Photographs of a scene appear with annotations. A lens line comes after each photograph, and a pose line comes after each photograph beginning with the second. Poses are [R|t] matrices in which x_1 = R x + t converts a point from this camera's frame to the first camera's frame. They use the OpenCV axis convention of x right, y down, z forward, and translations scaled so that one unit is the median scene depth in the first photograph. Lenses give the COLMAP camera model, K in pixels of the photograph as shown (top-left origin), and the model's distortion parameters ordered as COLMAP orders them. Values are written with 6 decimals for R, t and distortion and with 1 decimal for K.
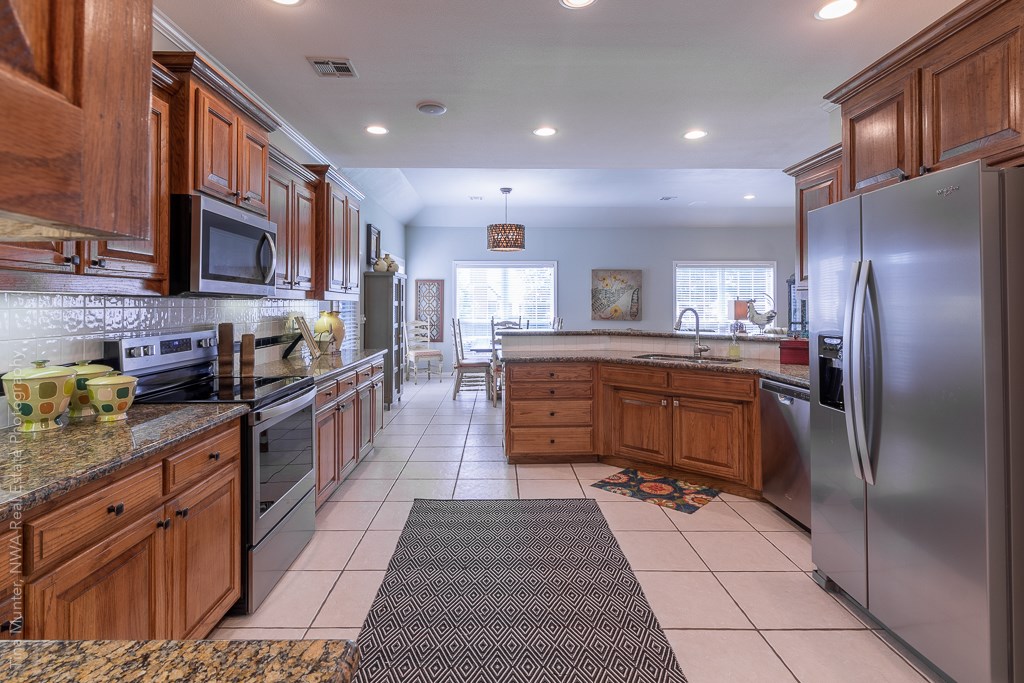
lens RADIAL K [[515.4, 0, 508.2], [0, 515.4, 298.6], [0, 0, 1]] dist [-0.004049, 0.000380]
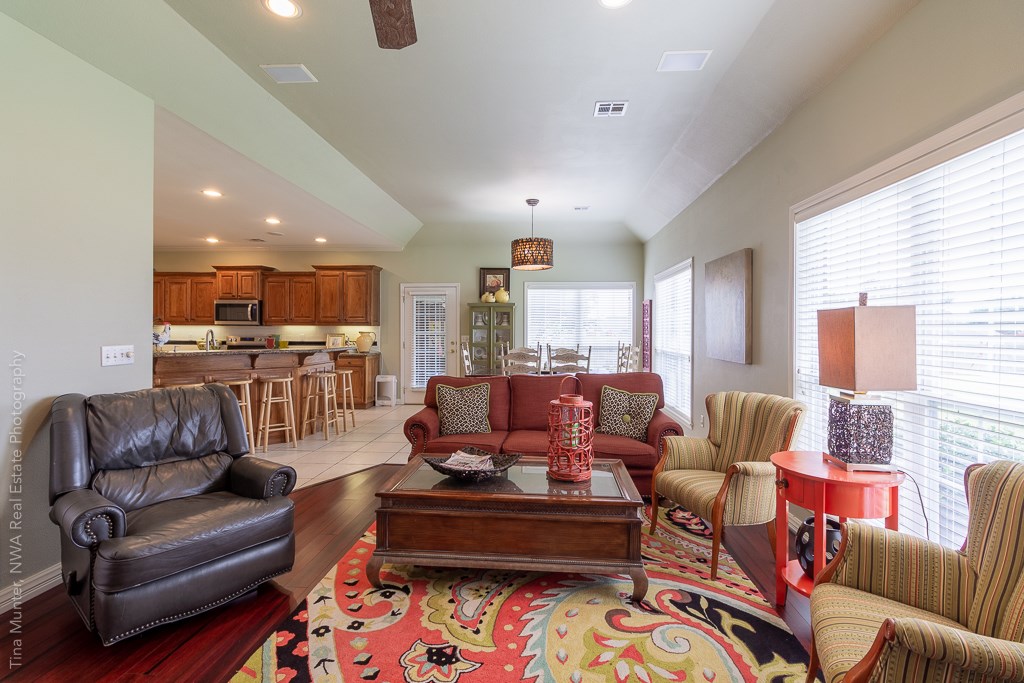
lens RADIAL K [[470.0, 0, 508.1], [0, 470.0, 335.9], [0, 0, 1]] dist [0.000634, 0.000753]
pose [[-0.088661, 0.012766, -0.995980, 0.675129], [0.012992, 0.999848, 0.011659, 0.013875], [0.995977, -0.011906, -0.088813, 0.858037]]
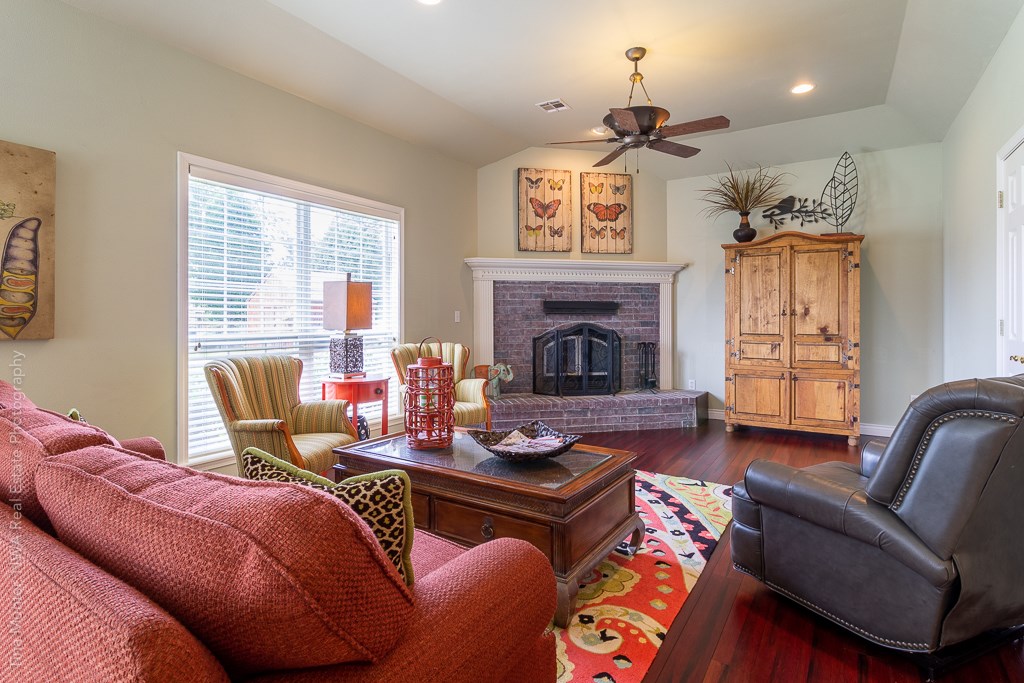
lens RADIAL K [[515.4, 0, 500.1], [0, 515.4, 311.8], [0, 0, 1]] dist [-0.004049, 0.000380]
pose [[0.559719, 0.010177, 0.828620, 0.172362], [-0.015091, 0.999884, -0.002086, 0.026985], [-0.828545, -0.011337, 0.559808, 0.674252]]
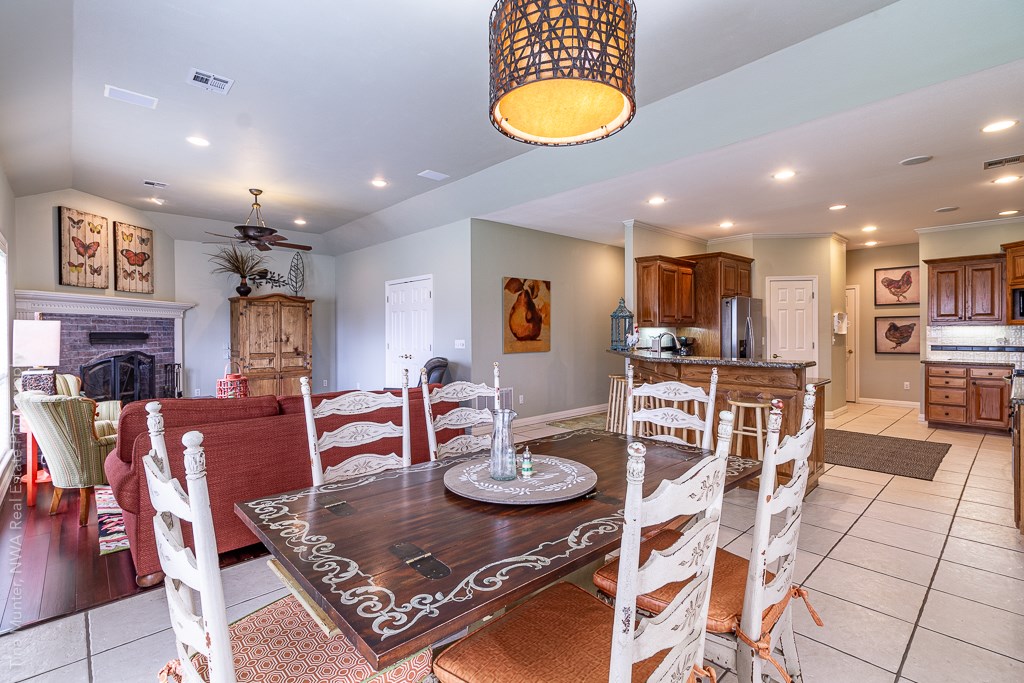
lens RADIAL K [[470.0, 0, 515.6], [0, 470.0, 336.5], [0, 0, 1]] dist [0.000634, 0.000753]
pose [[-0.672495, -0.000953, 0.740101, -0.133250], [-0.006018, 0.999973, -0.004181, 0.016584], [-0.740078, -0.007266, -0.672482, 0.978403]]
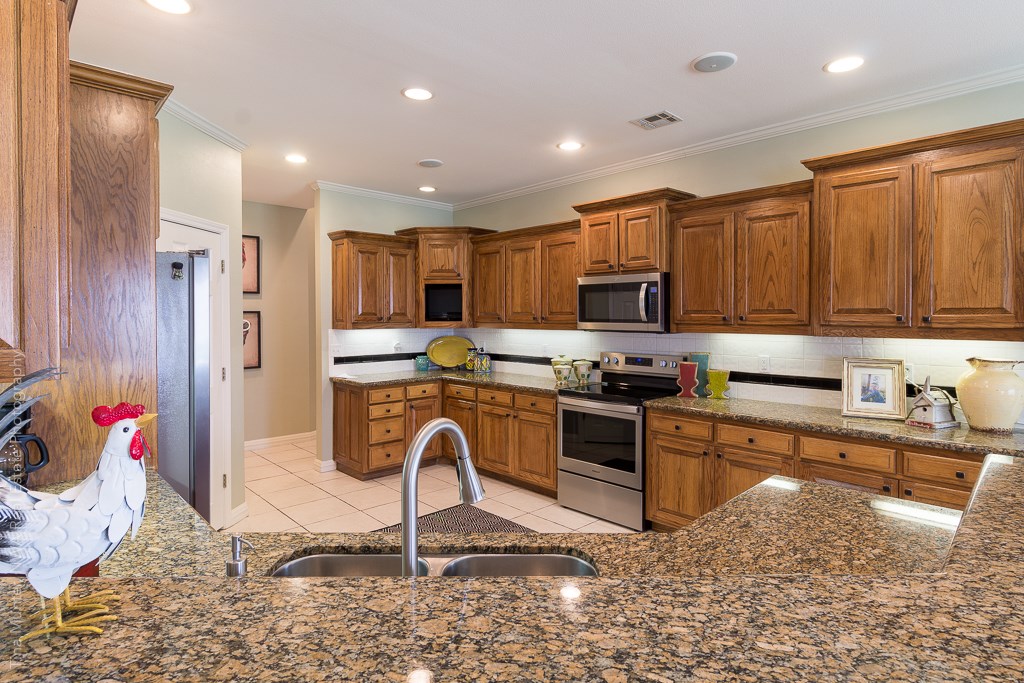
lens RADIAL K [[540.5, 0, 518.6], [0, 540.5, 324.6], [0, 0, 1]] dist [0.000899, 0.000352]
pose [[-0.739790, 0.013709, -0.672698, 0.216716], [0.015069, 0.999879, 0.003806, -0.010702], [0.672669, -0.007321, -0.739907, 0.558983]]
